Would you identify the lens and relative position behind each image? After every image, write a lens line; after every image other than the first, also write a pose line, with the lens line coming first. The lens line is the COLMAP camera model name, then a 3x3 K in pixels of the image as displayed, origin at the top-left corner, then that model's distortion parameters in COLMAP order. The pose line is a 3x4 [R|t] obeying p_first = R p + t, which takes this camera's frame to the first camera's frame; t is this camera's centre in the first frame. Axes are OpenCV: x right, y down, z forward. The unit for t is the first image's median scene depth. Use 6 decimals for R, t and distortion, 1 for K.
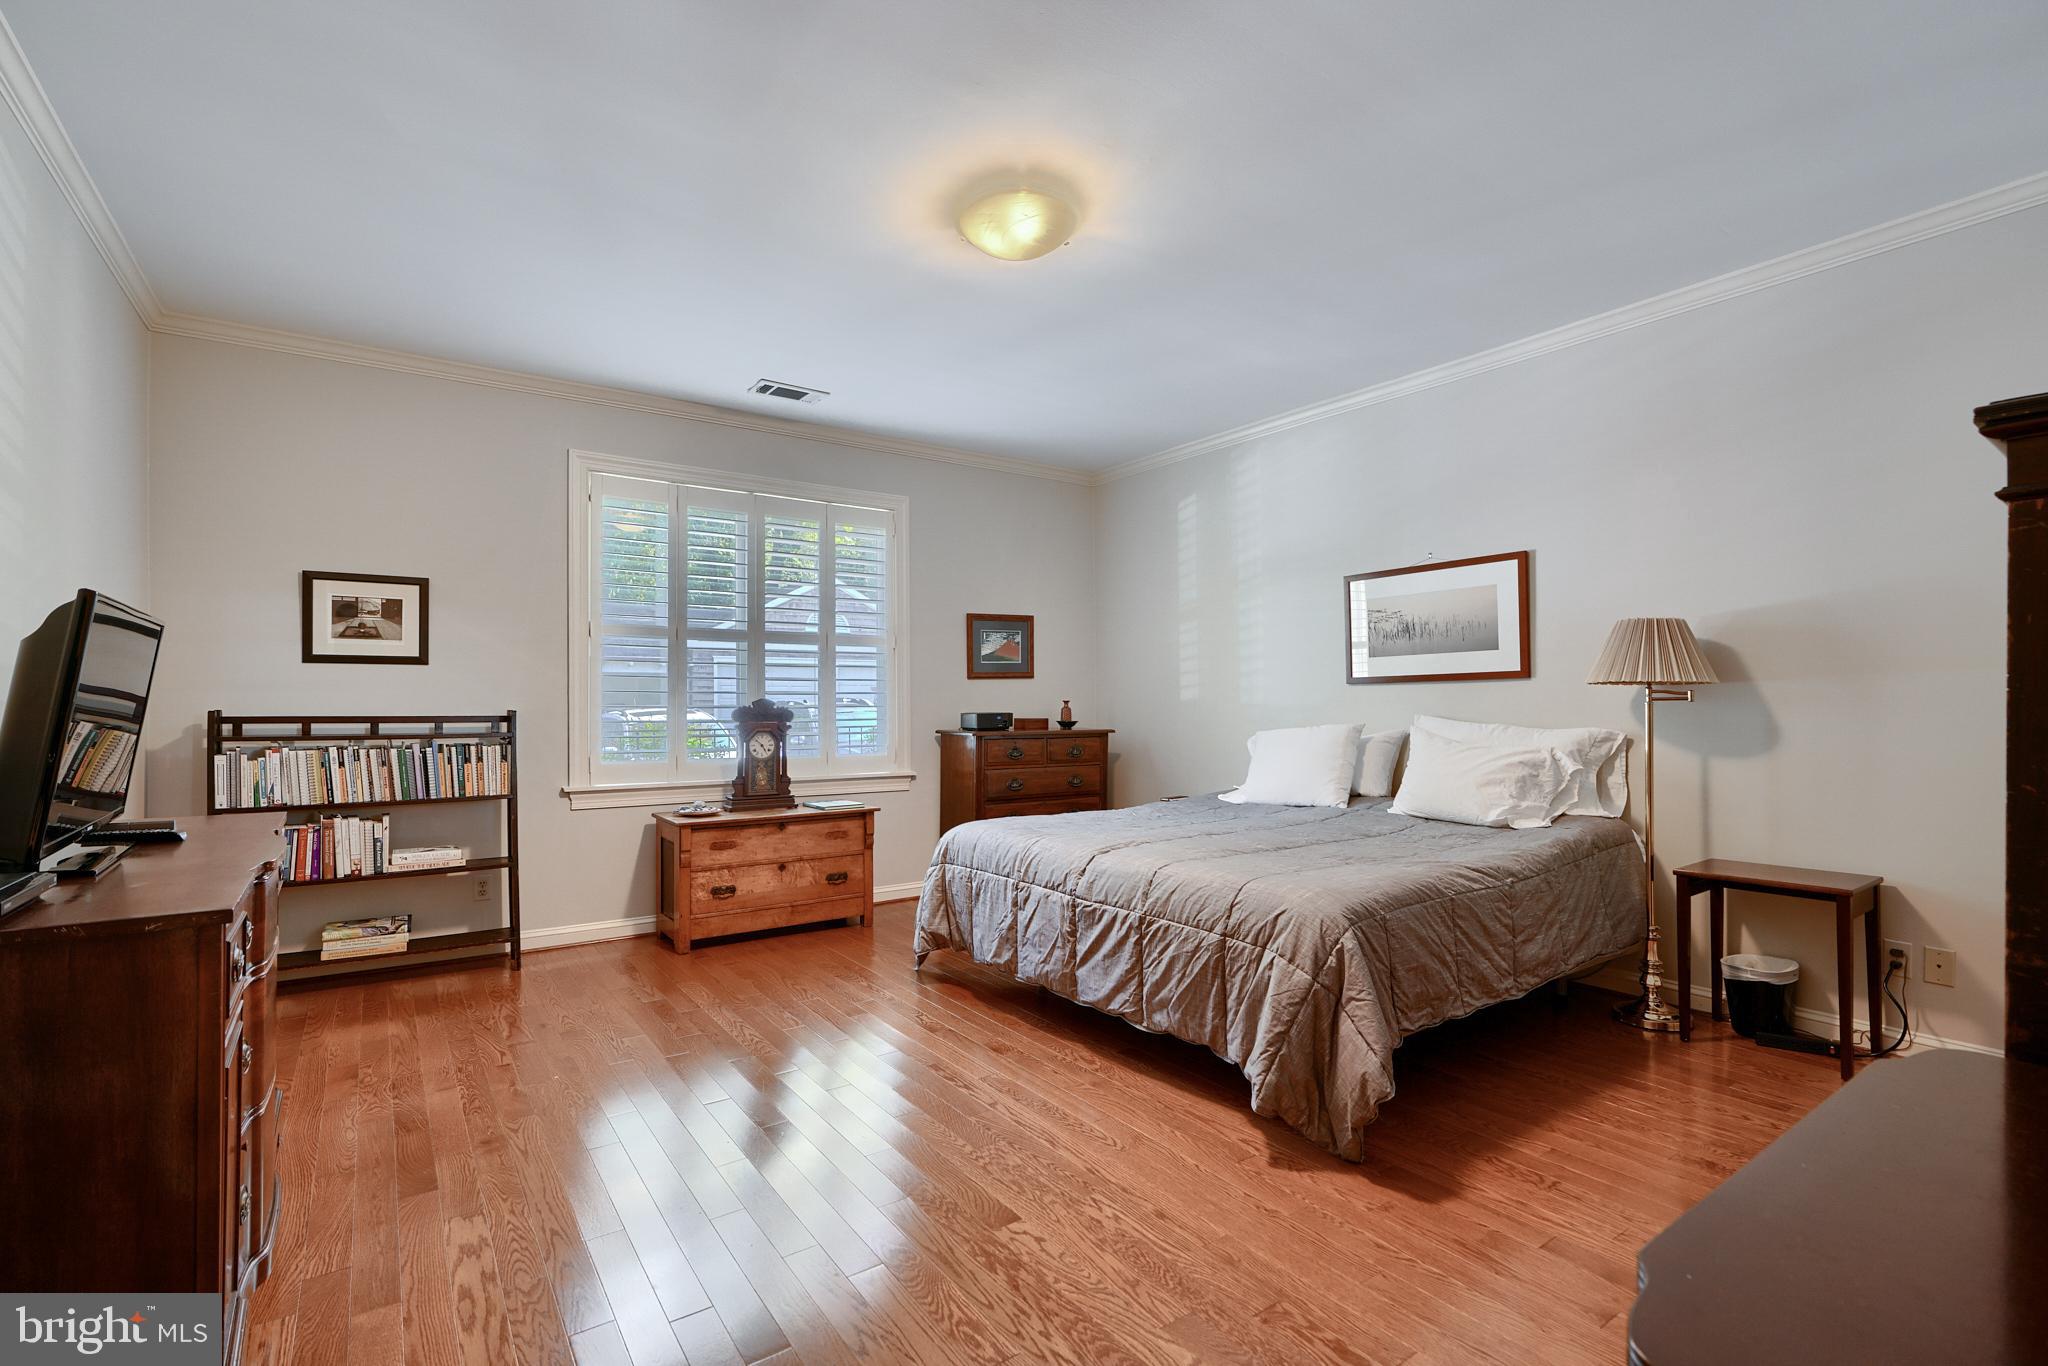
lens RADIAL K [[942.7, 0, 990.1], [0, 942.7, 698.7], [0, 0, 1]] dist [-0.014547, 0.007012]
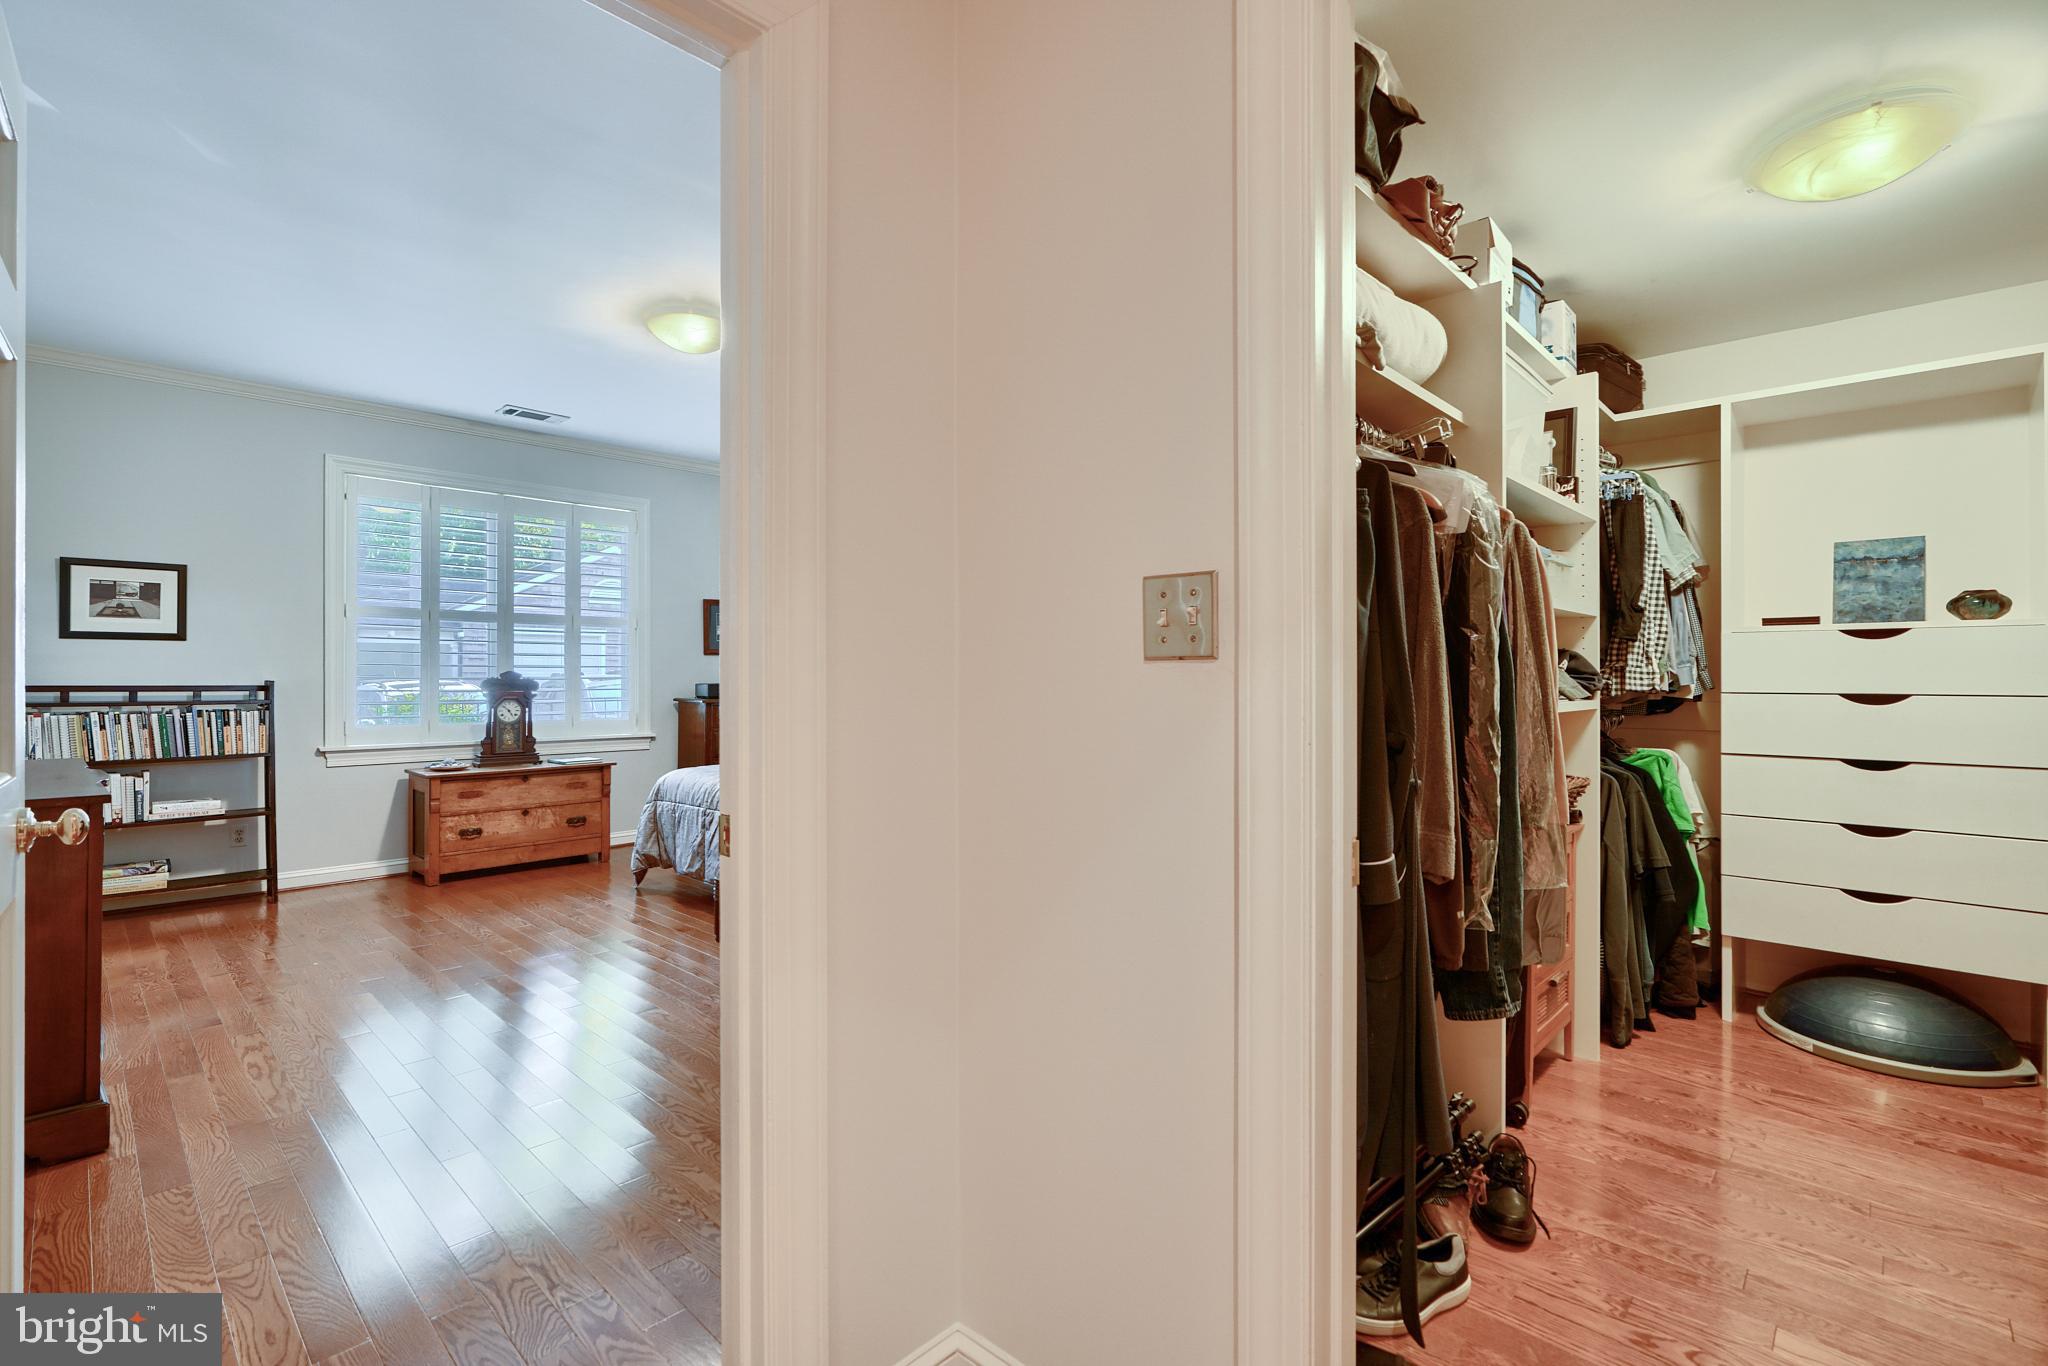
lens RADIAL K [[942.7, 0, 1005.7], [0, 942.7, 671.2], [0, 0, 1]] dist [-0.014547, 0.007012]
pose [[0.977466, 0.002592, 0.211078, 0.131856], [-0.002416, 0.999996, -0.001094, -0.000222], [-0.211080, 0.000560, 0.977469, -0.314746]]
